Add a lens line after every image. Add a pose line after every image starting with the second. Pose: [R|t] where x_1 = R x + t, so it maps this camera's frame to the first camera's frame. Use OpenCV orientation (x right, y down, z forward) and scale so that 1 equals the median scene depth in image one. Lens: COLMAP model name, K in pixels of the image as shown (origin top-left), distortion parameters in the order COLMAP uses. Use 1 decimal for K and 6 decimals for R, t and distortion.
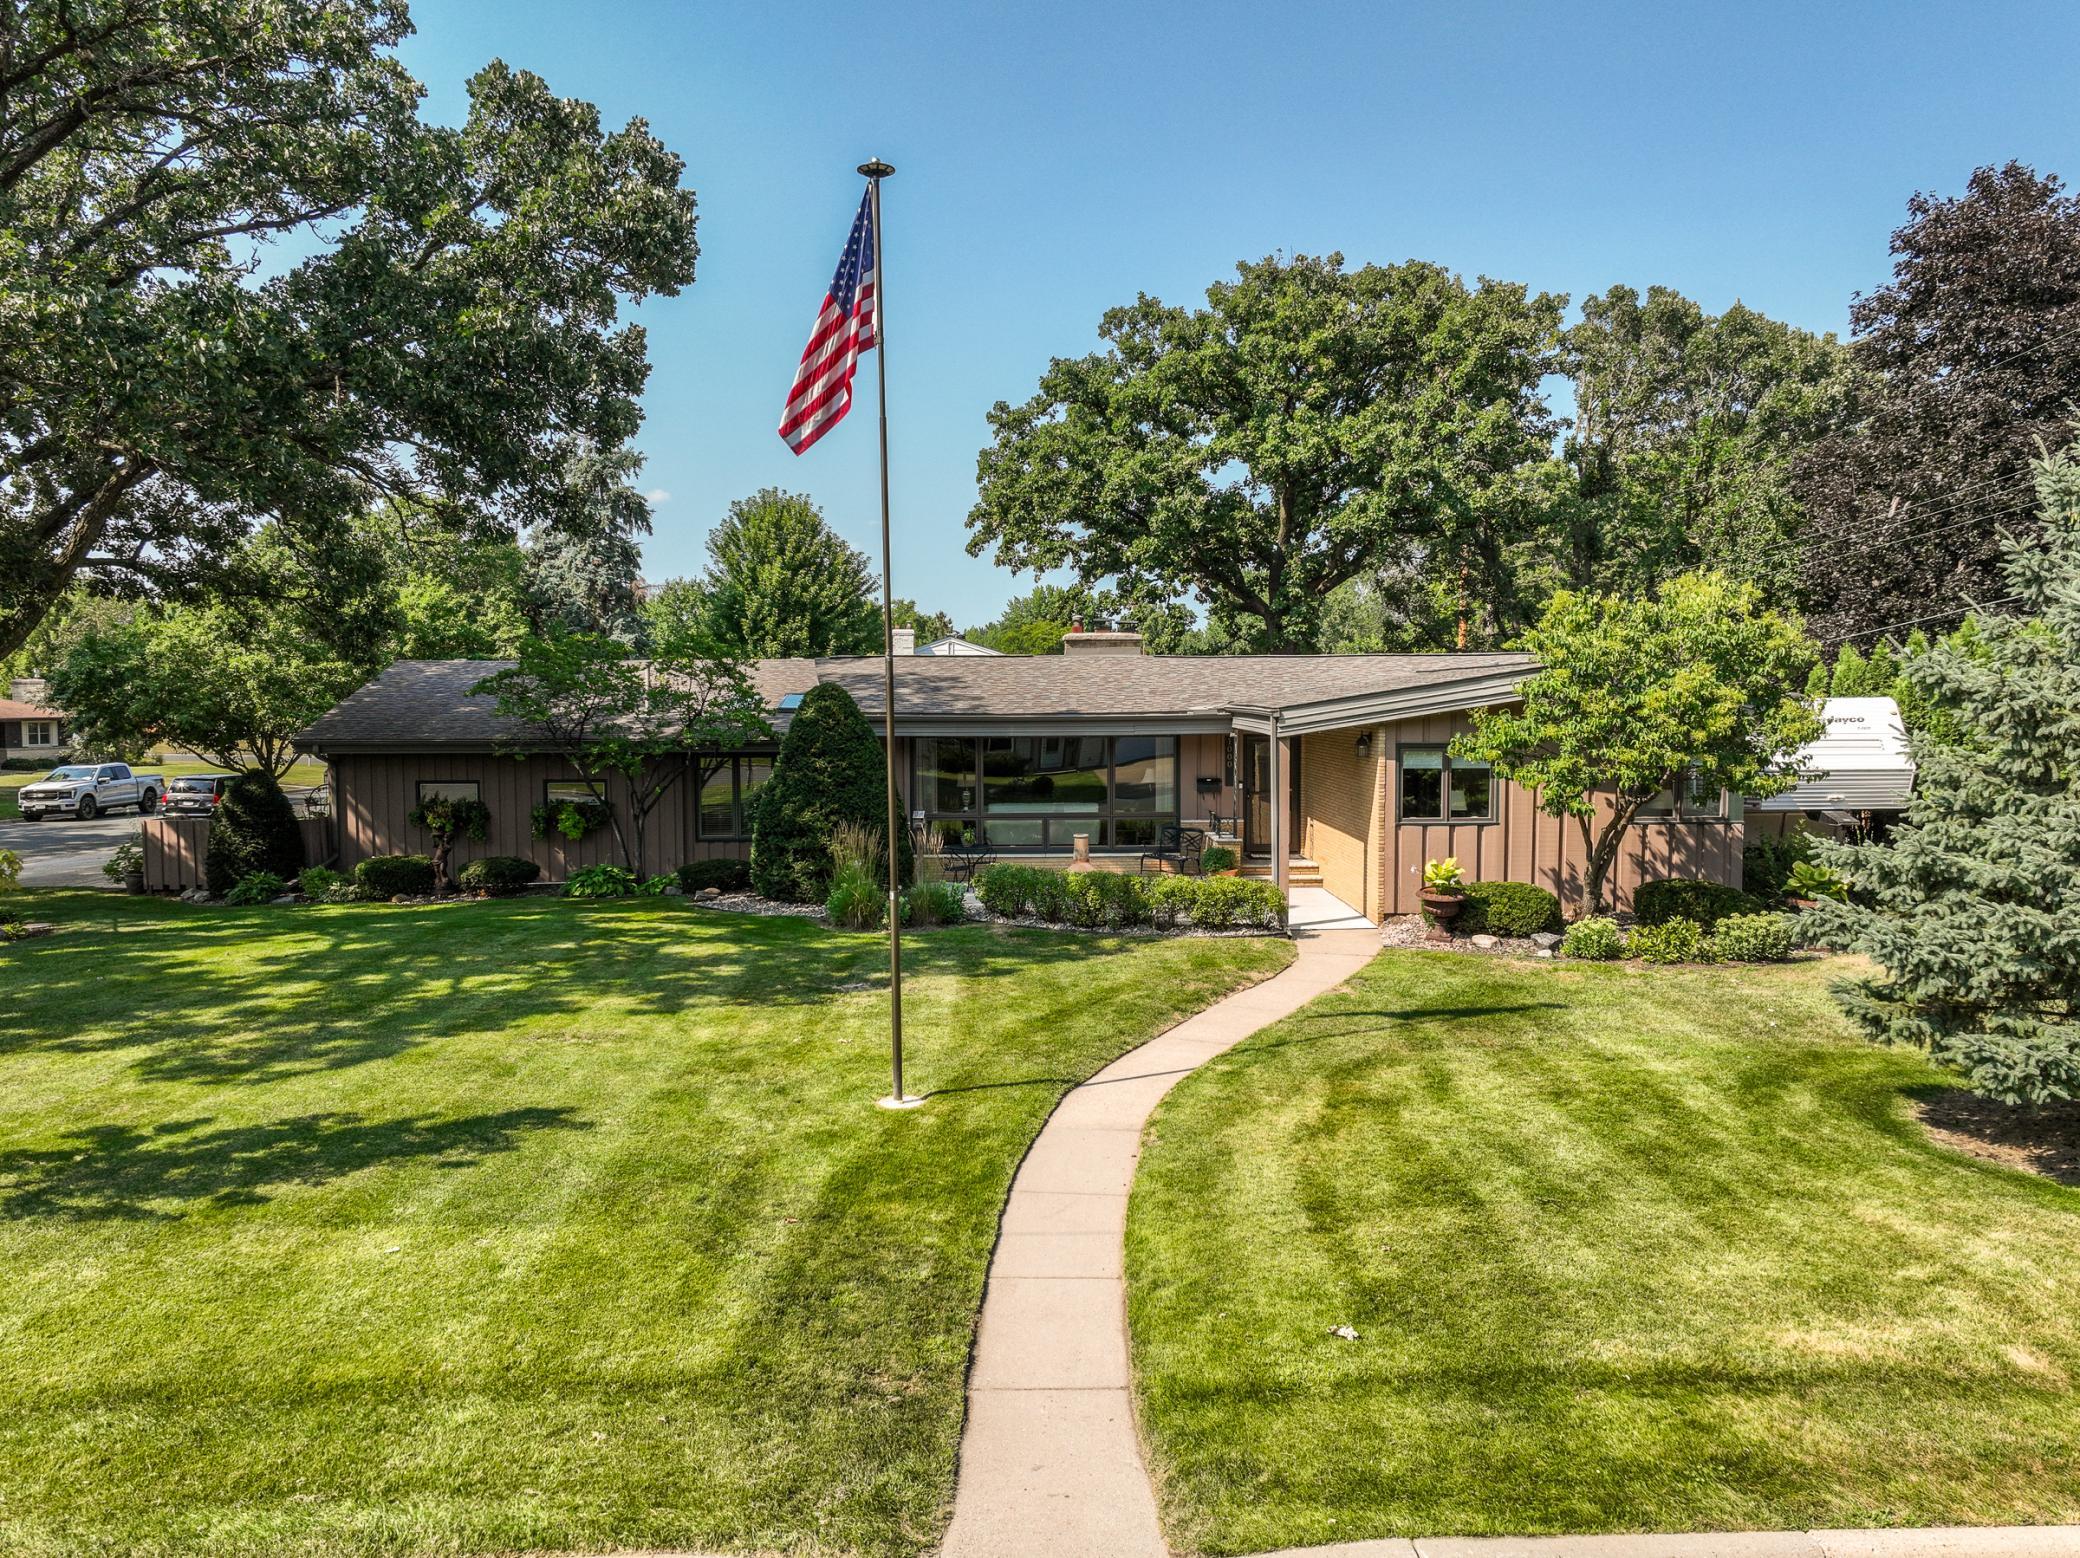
lens RADIAL K [[1479.2, 0, 1040.0], [0, 1479.2, 779.0], [0, 0, 1]] dist [-0.002814, 0.001847]
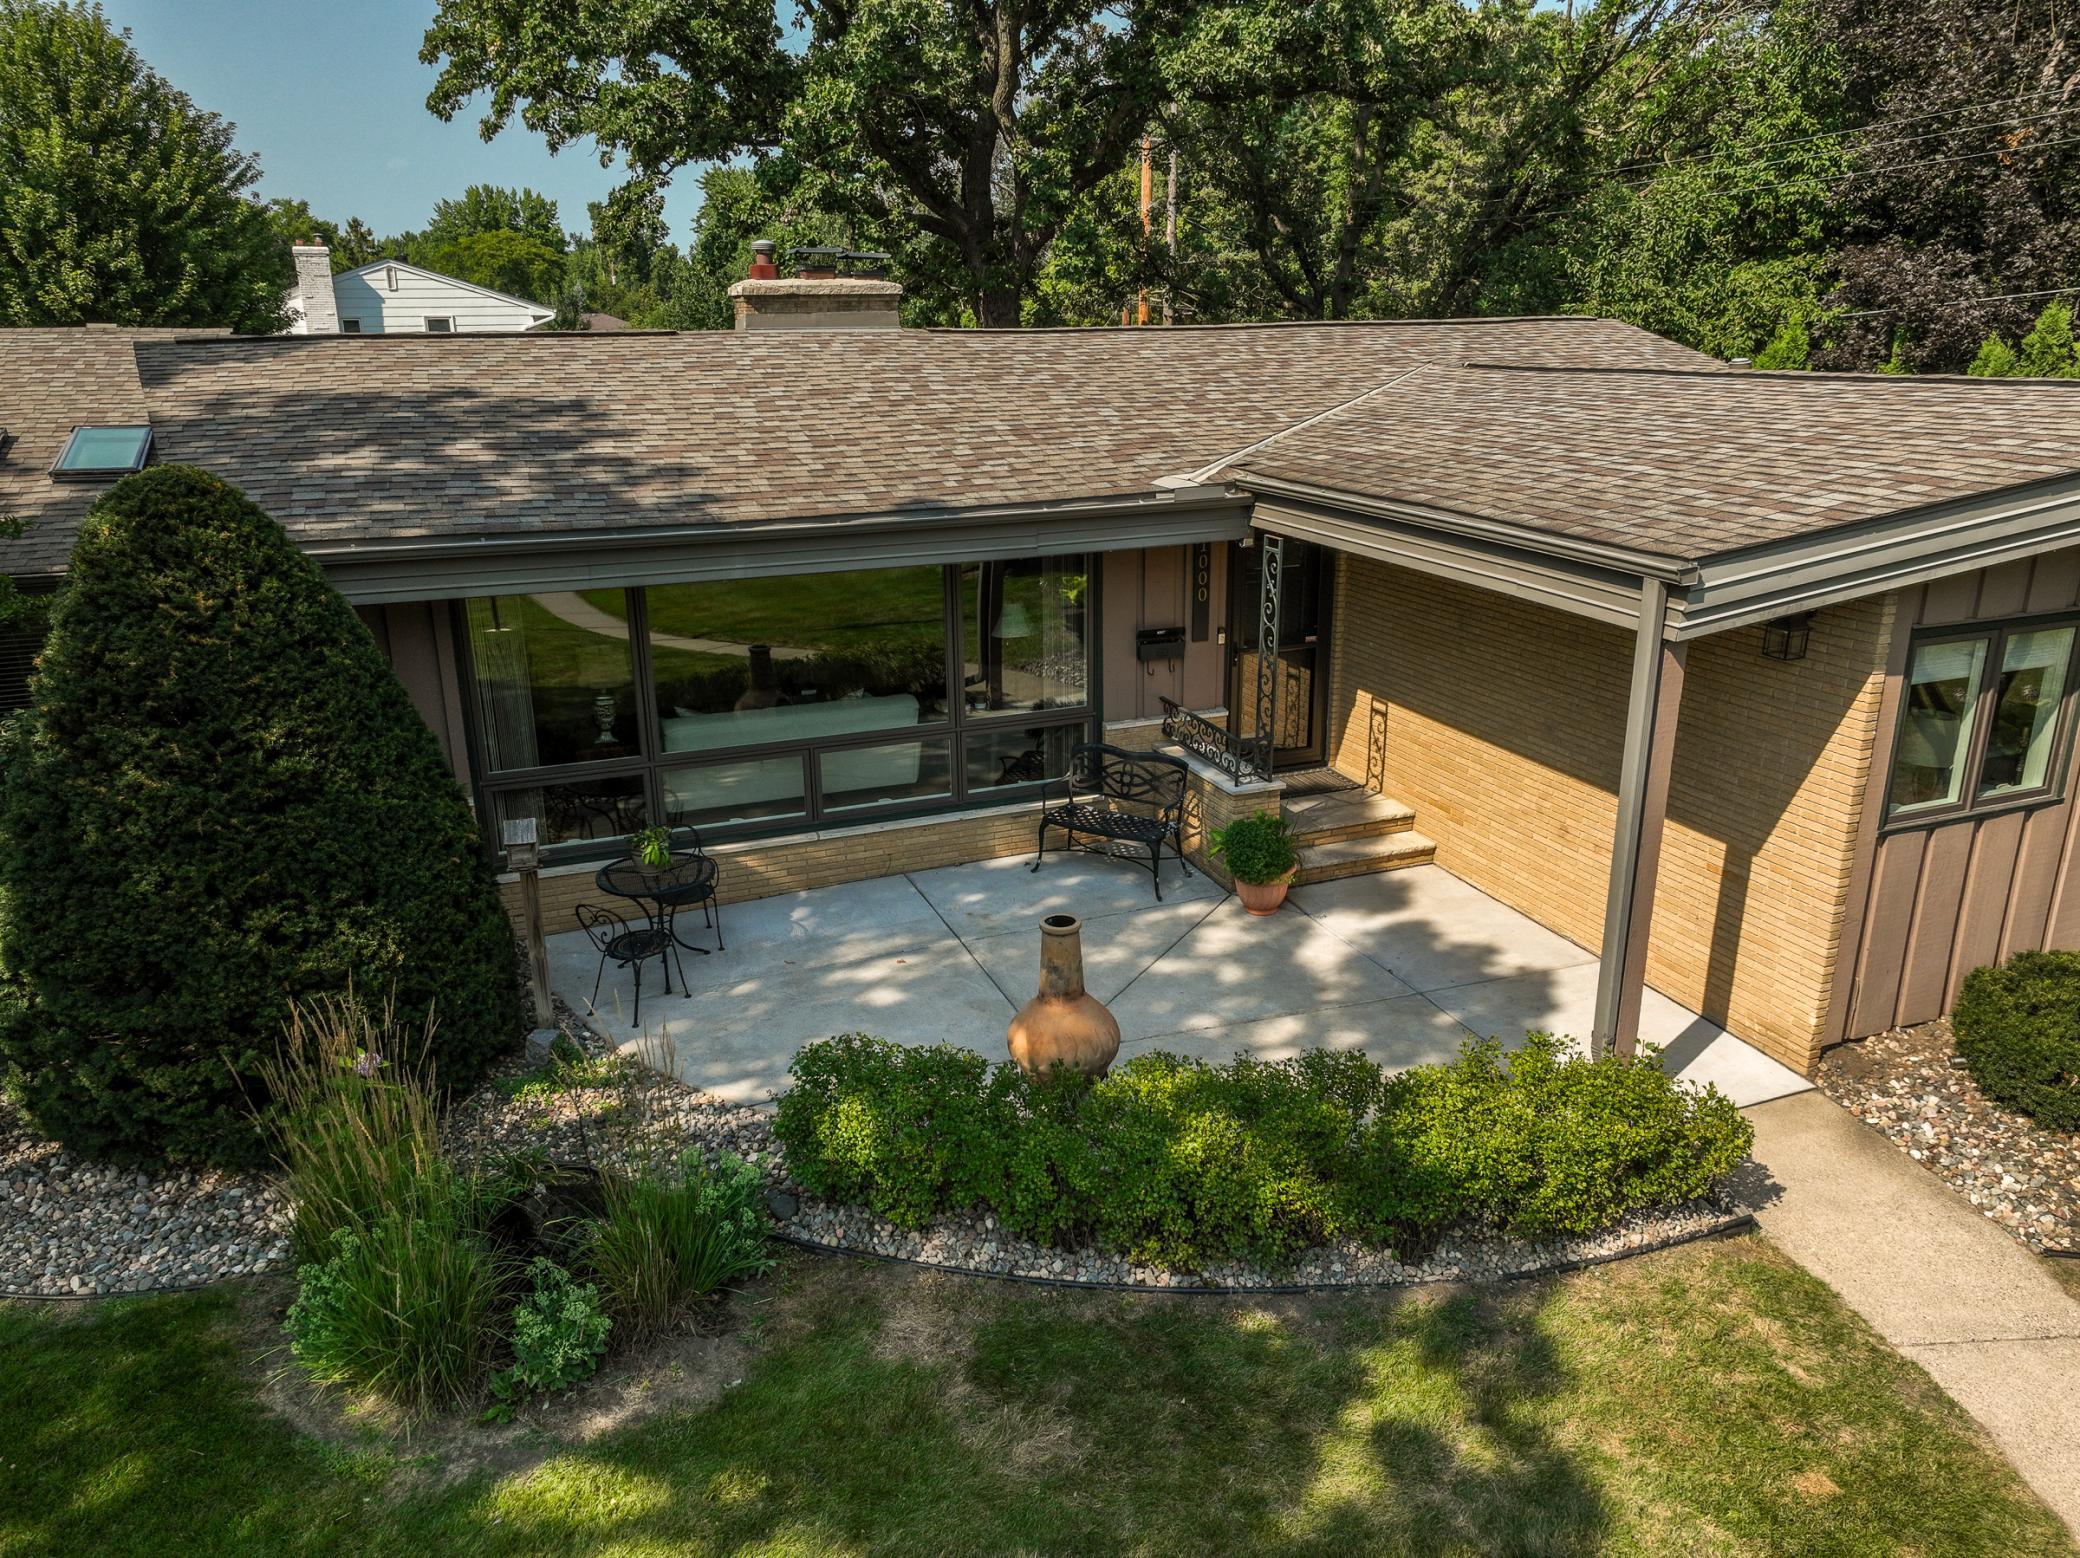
lens RADIAL K [[1479.2, 0, 1040.0], [0, 1479.2, 779.0], [0, 0, 1]] dist [-0.002814, 0.001847]
pose [[0.937365, -0.109075, 0.330830, -0.045121], [0.024863, 0.968240, 0.248782, -0.041538], [-0.347459, -0.224974, 0.910307, 0.352659]]
